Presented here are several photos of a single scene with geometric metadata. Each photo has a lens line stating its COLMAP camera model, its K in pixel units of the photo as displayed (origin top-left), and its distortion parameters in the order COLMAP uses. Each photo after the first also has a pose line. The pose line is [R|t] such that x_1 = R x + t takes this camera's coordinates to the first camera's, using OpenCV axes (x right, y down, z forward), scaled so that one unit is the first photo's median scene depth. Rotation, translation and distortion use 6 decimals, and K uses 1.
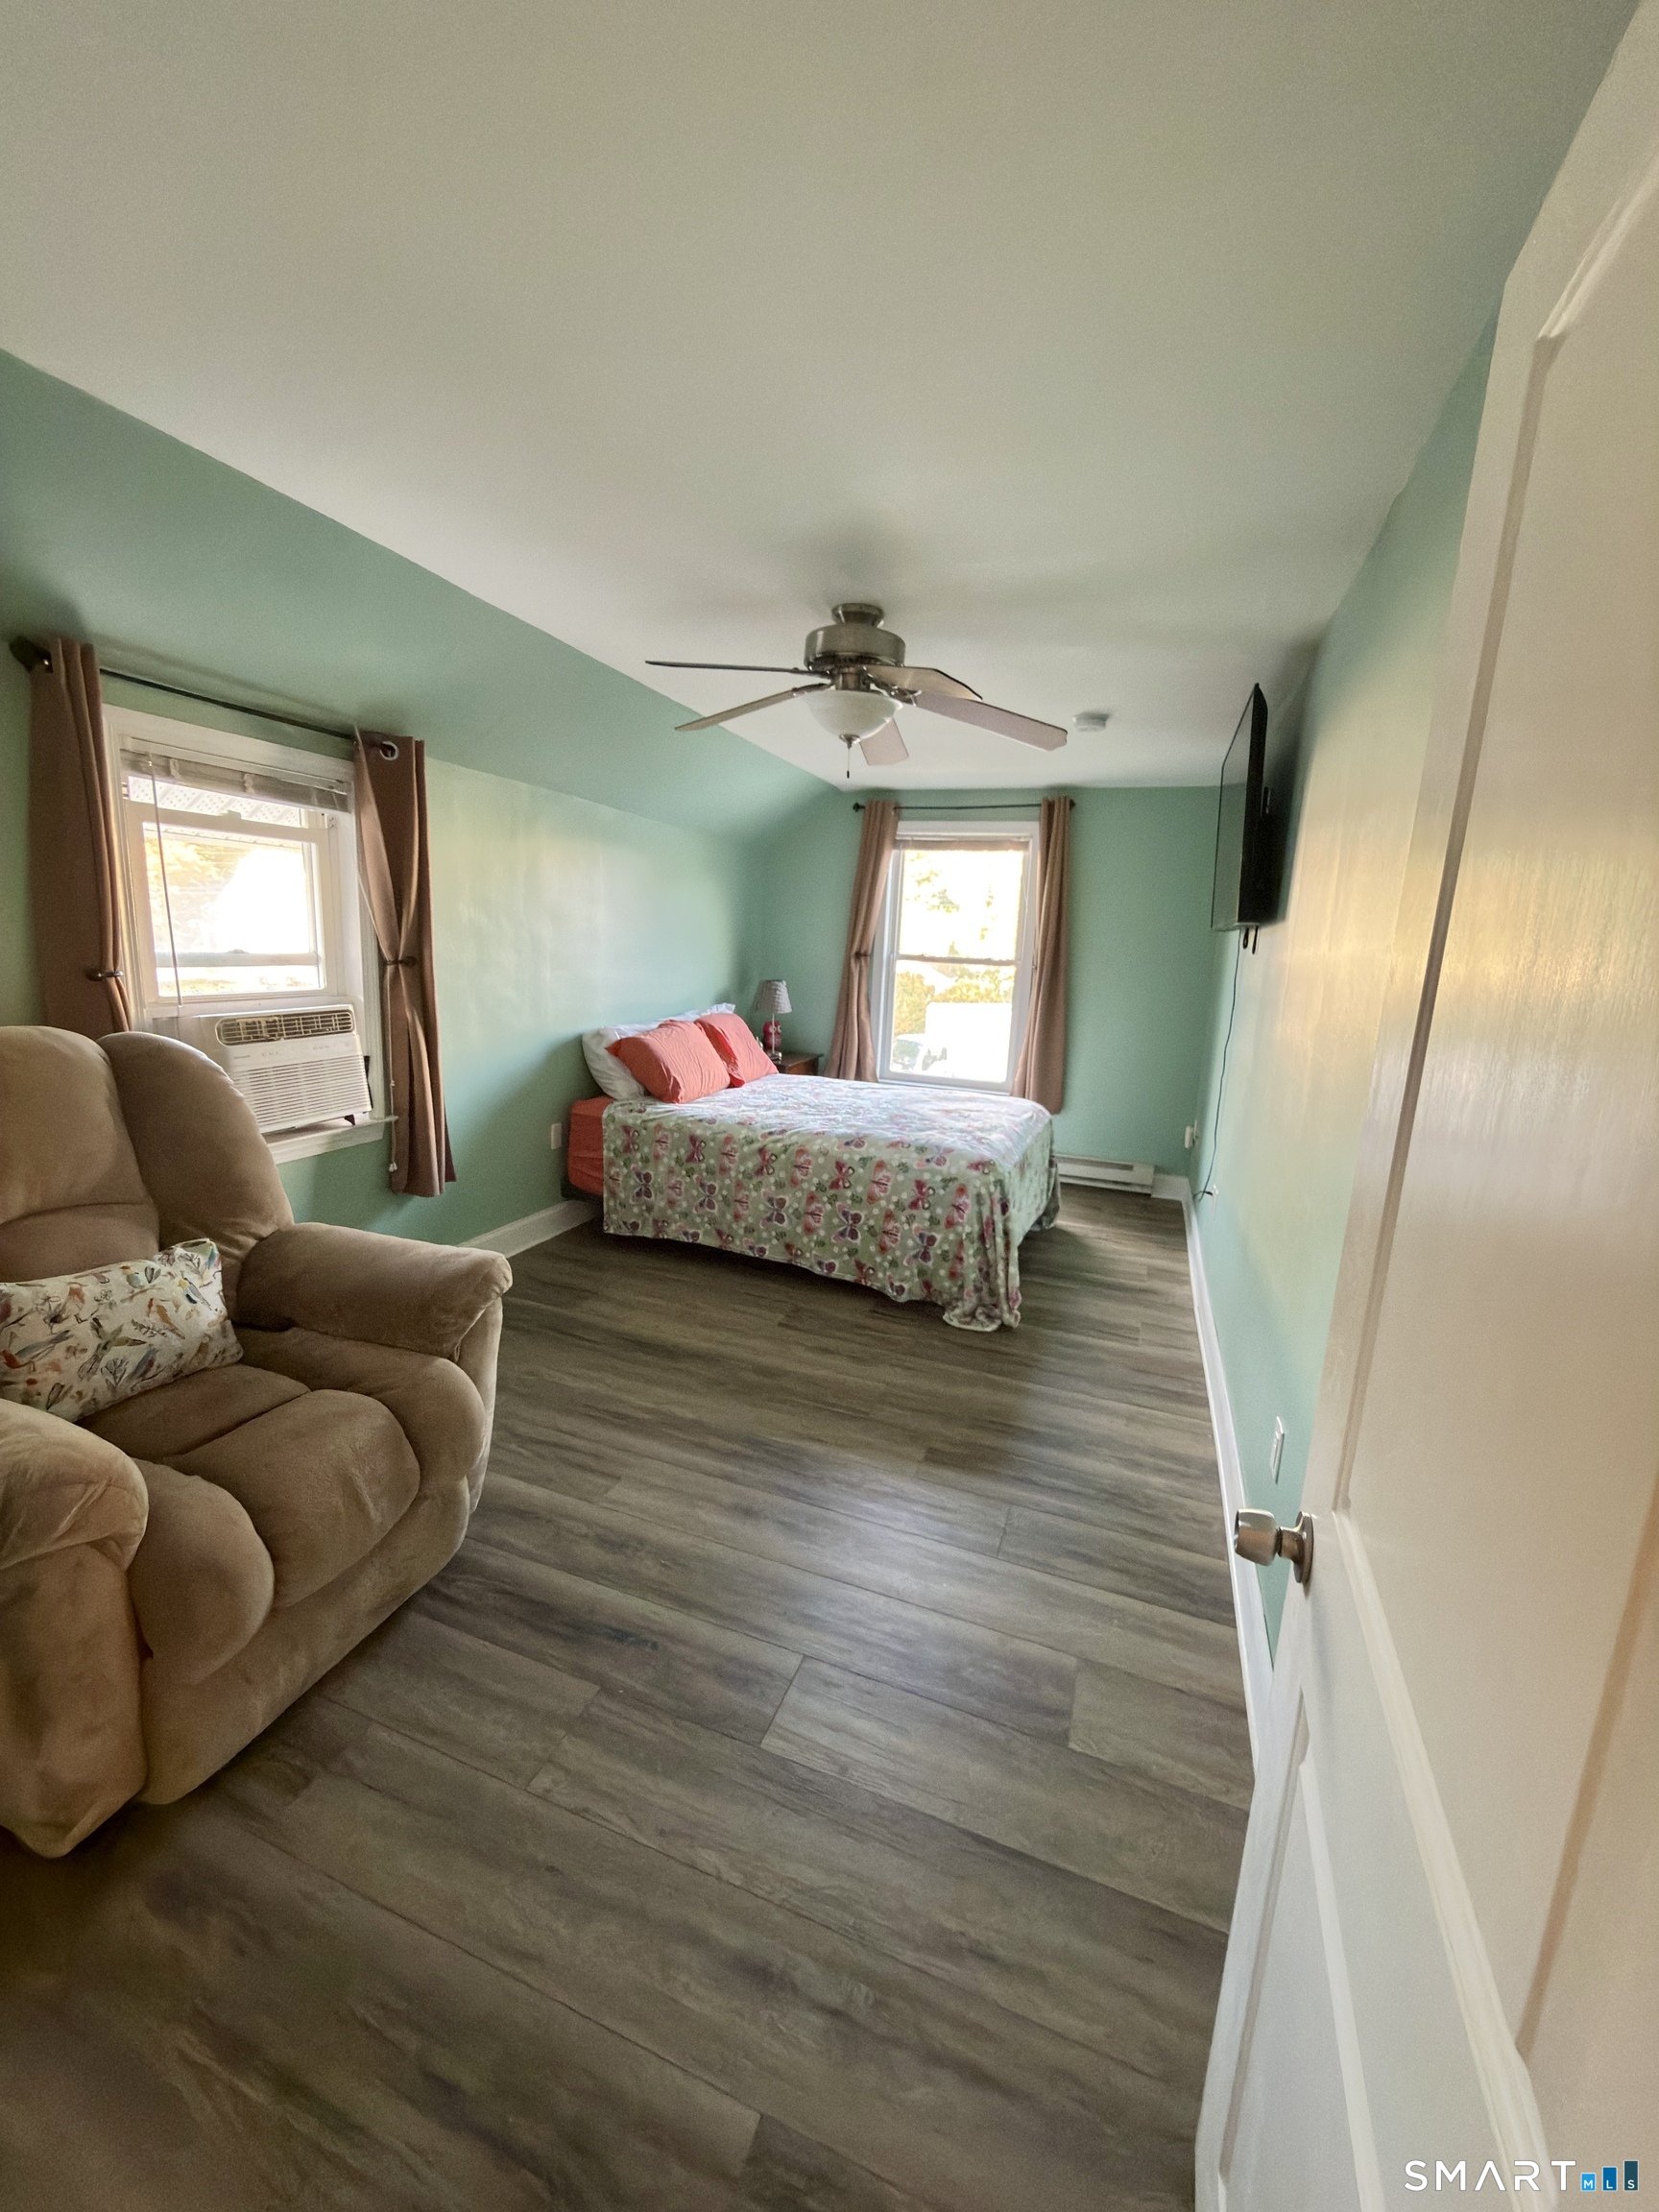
lens RADIAL K [[873.8, 0, 833.2], [0, 873.8, 1099.8], [0, 0, 1]] dist [-0.001380, 0.000145]
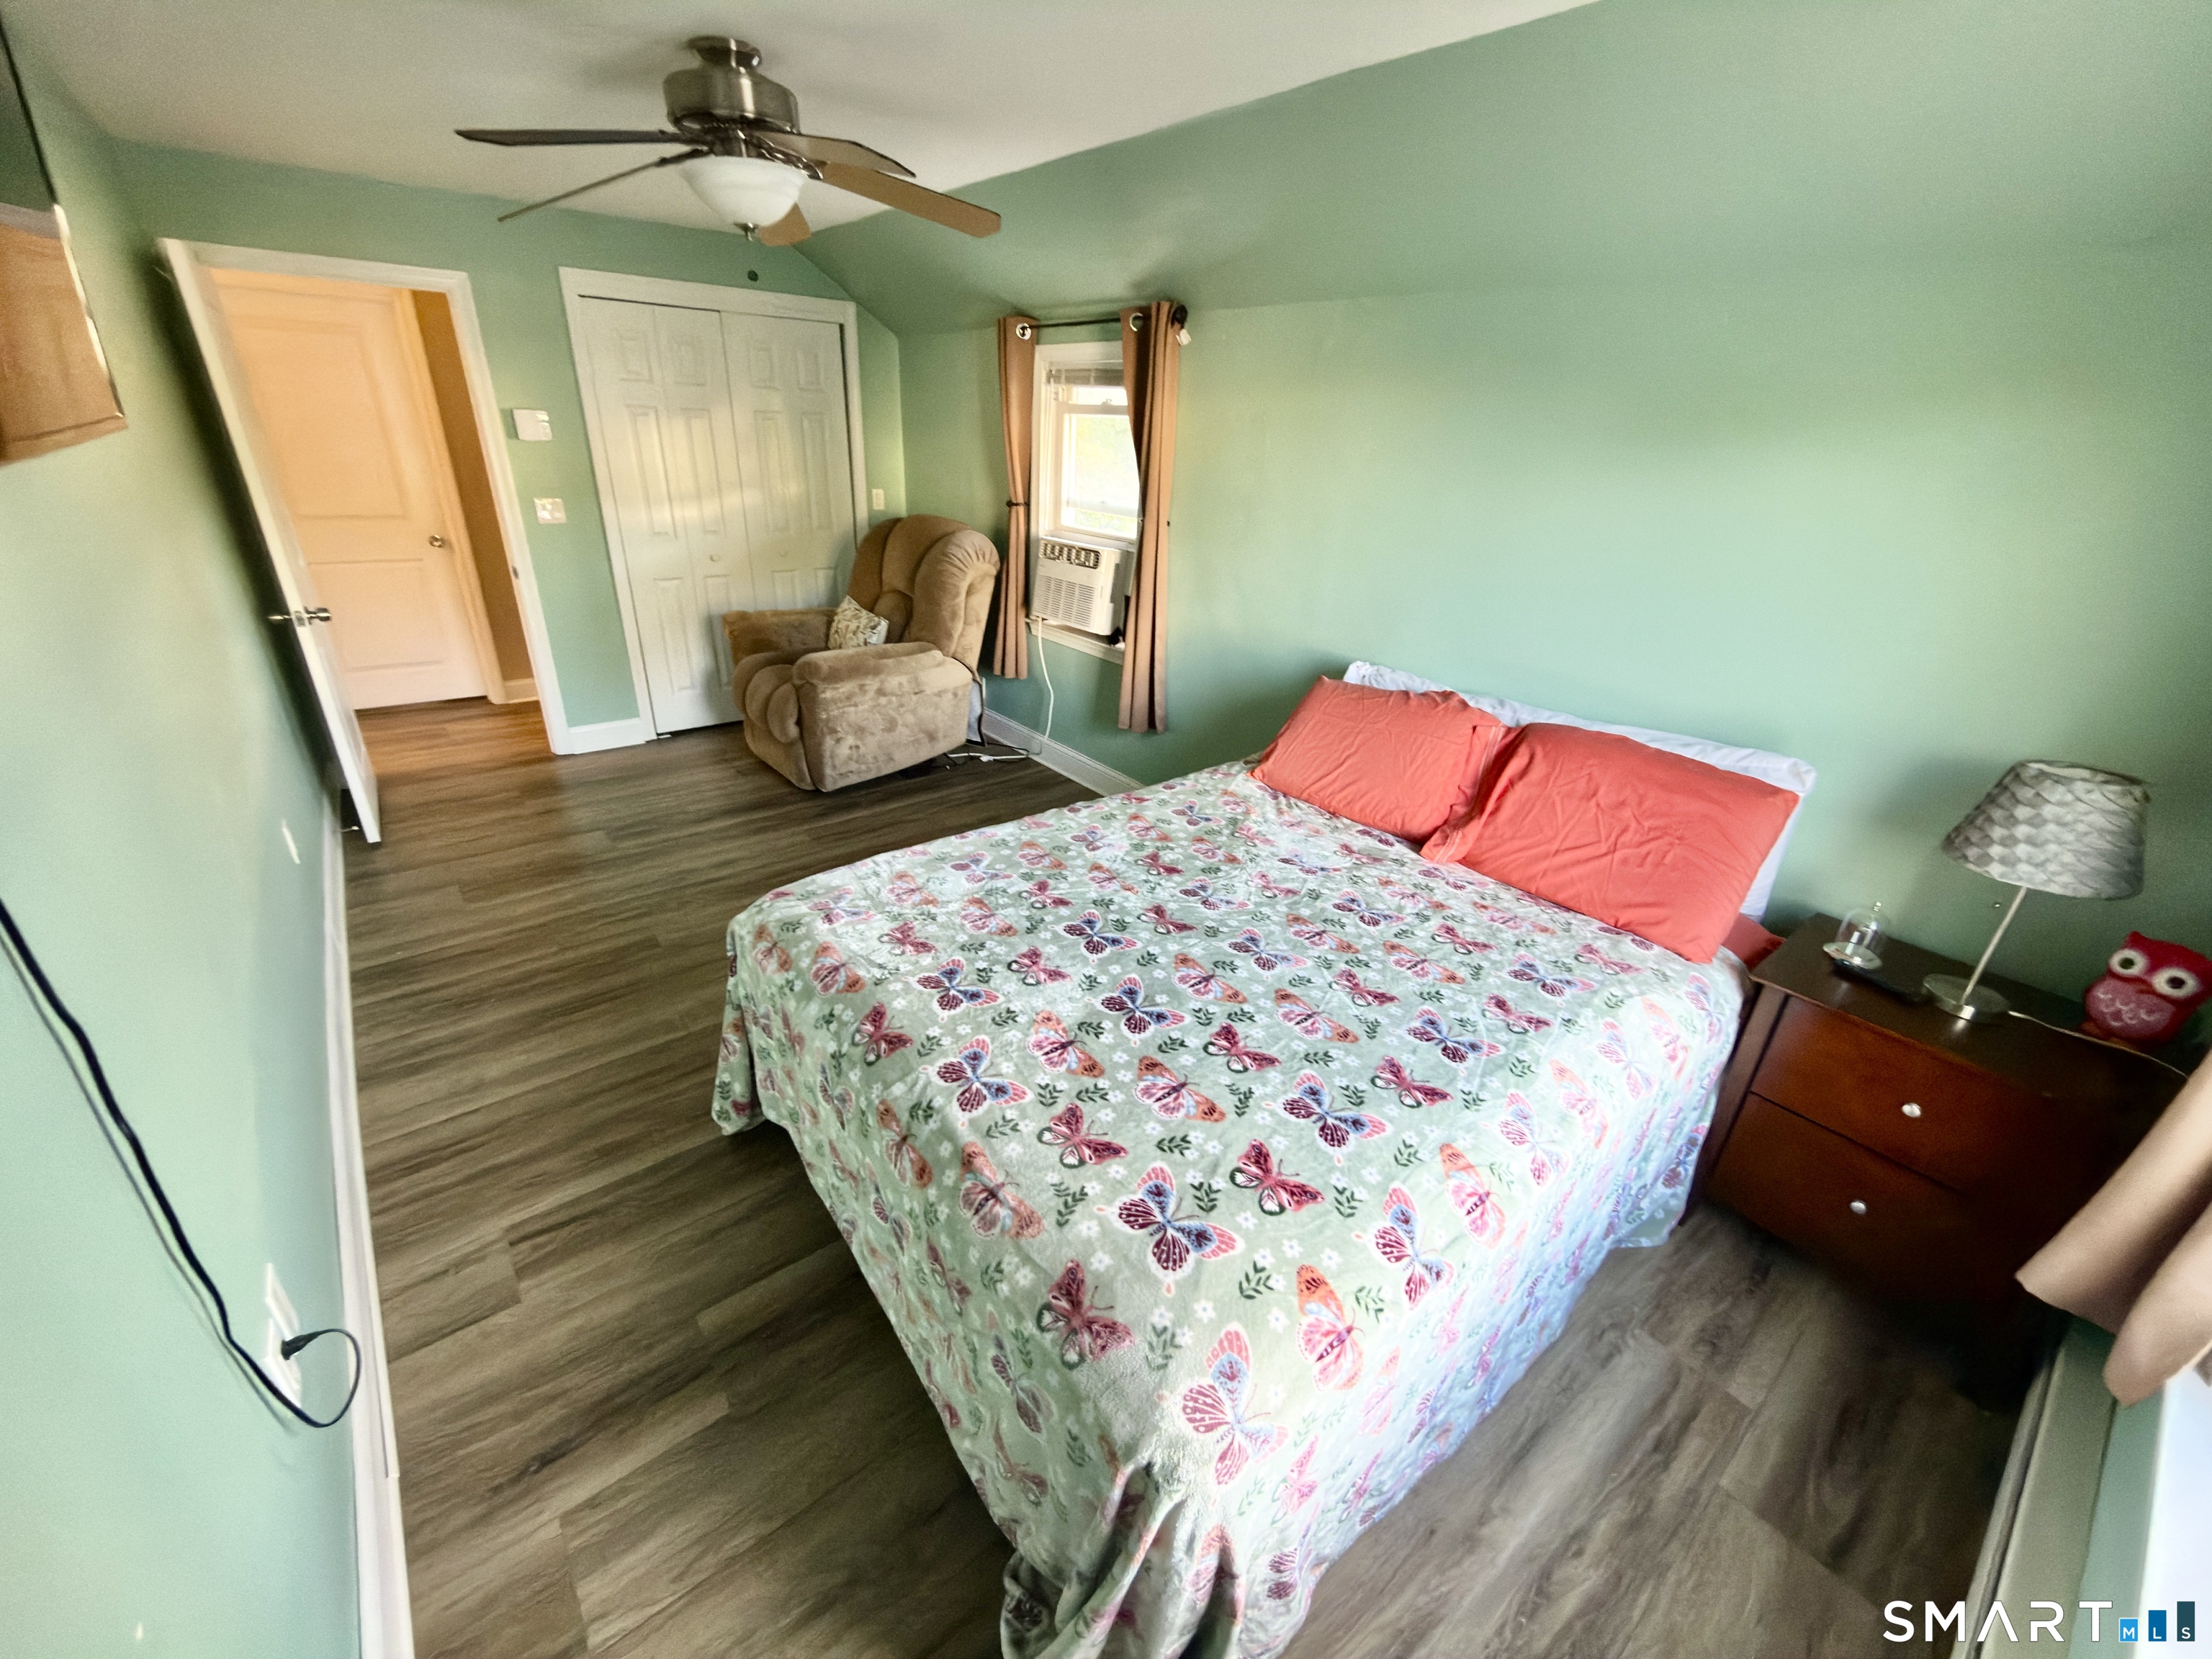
lens RADIAL K [[873.8, 0, 1105.8], [0, 873.8, 837.1], [0, 0, 1]] dist [-0.001380, 0.000145]
pose [[-0.503526, 0.293652, -0.812546, 0.650162], [-0.223342, 0.864261, 0.450745, -0.335871], [0.834614, 0.408437, -0.369593, 1.725267]]
